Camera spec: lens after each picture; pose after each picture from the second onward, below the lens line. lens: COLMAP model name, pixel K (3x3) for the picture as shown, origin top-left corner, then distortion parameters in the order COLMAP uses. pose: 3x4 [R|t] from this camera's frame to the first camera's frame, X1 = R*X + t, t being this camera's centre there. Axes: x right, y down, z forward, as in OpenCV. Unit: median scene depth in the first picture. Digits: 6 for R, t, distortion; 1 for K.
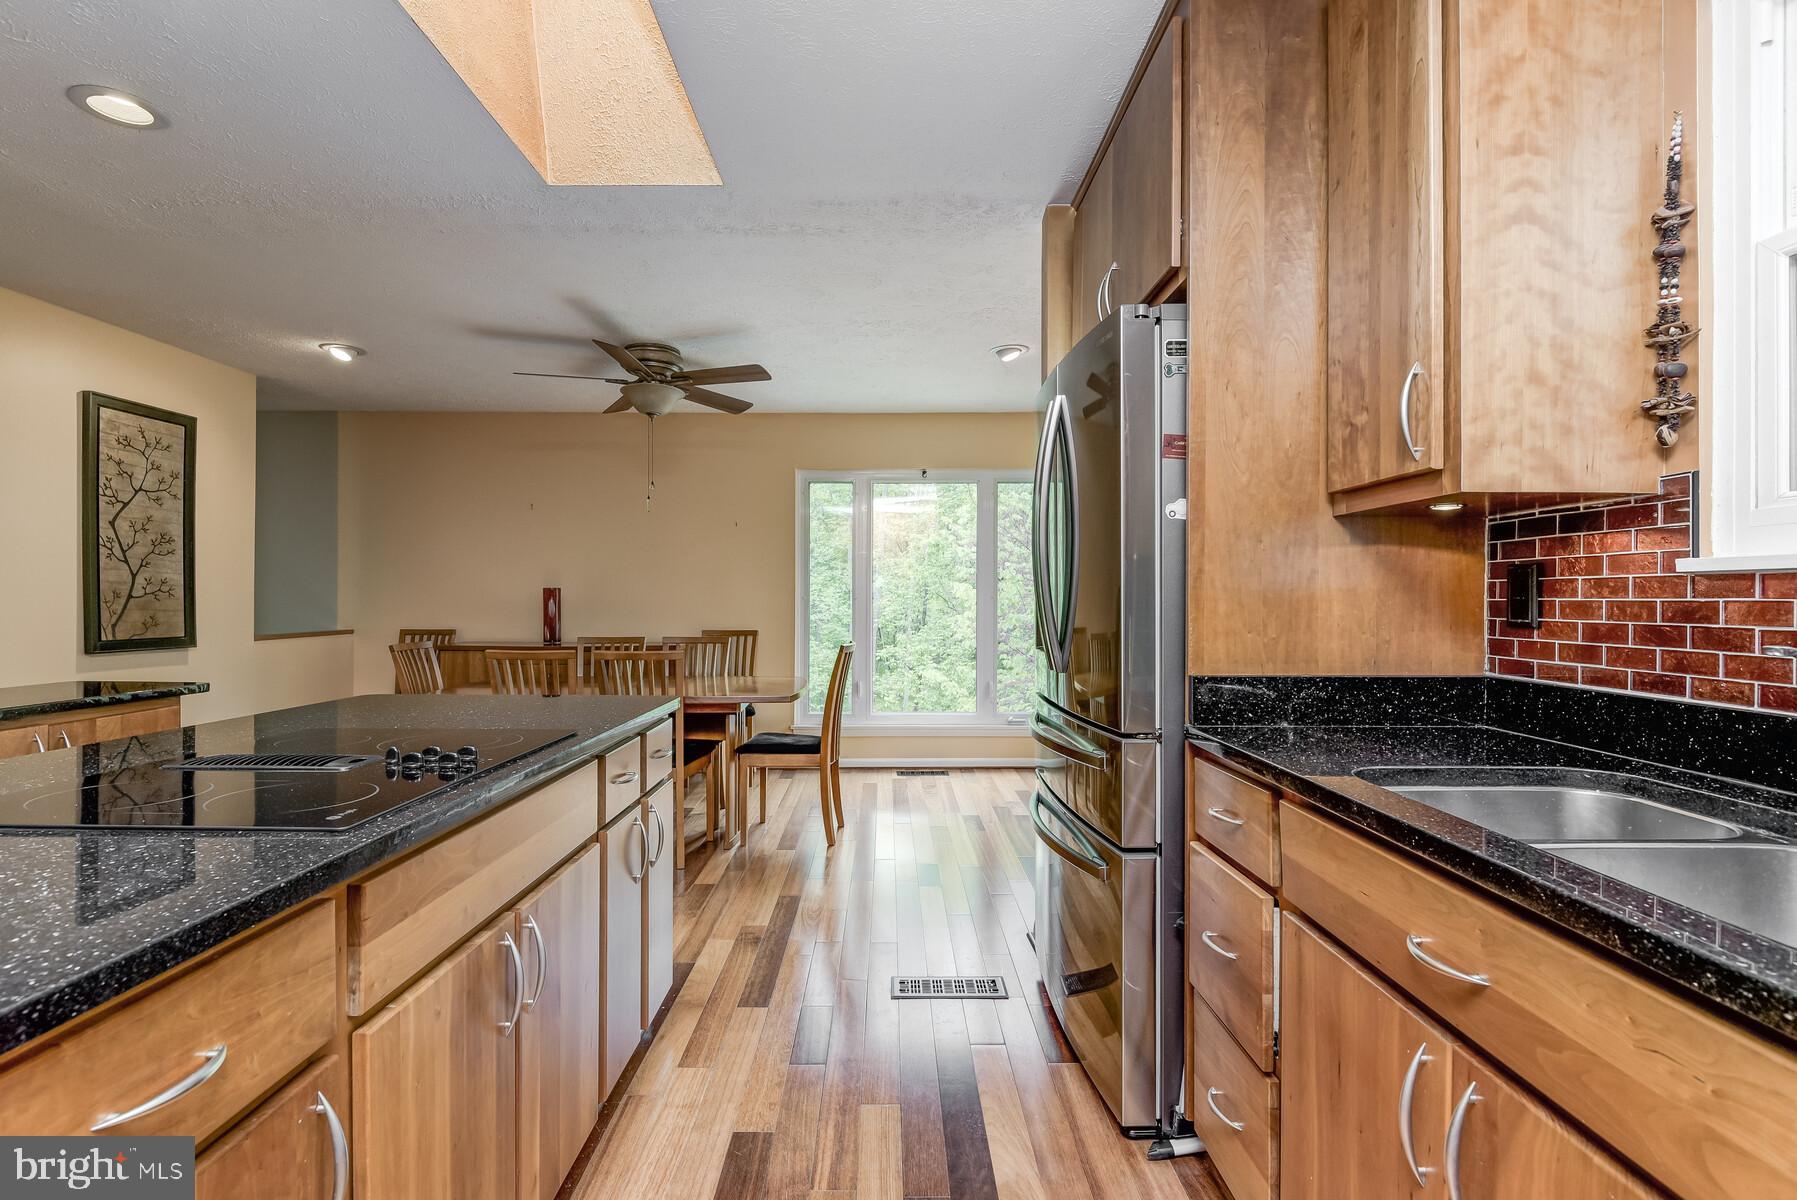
lens RADIAL K [[845.9, 0, 894.2], [0, 845.9, 604.0], [0, 0, 1]] dist [-0.009153, -0.000933]
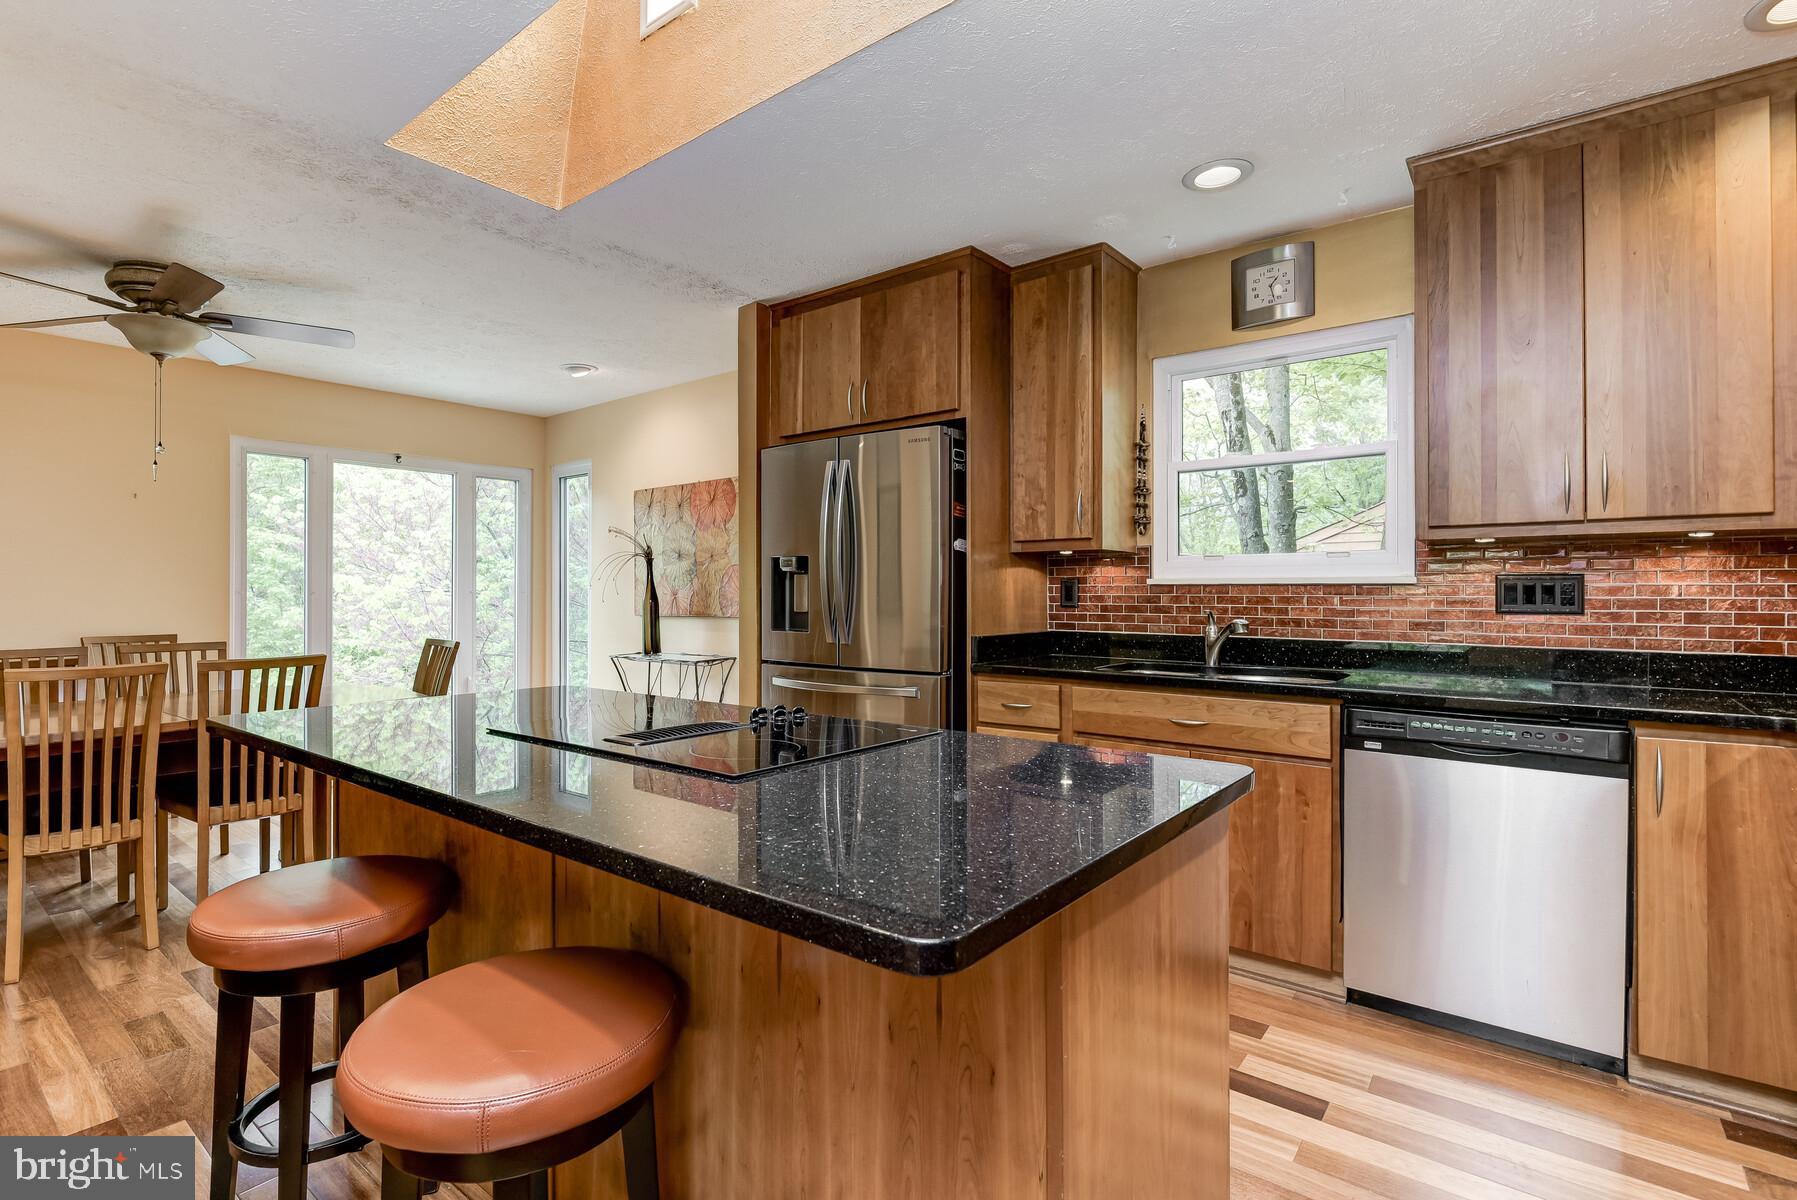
lens RADIAL K [[845.9, 0, 887.2], [0, 845.9, 590.8], [0, 0, 1]] dist [-0.009153, -0.000933]
pose [[0.619250, -0.000228, 0.785194, -1.396491], [0.004892, 0.999982, -0.003568, -0.010350], [-0.785178, 0.006050, 0.619240, 0.014806]]
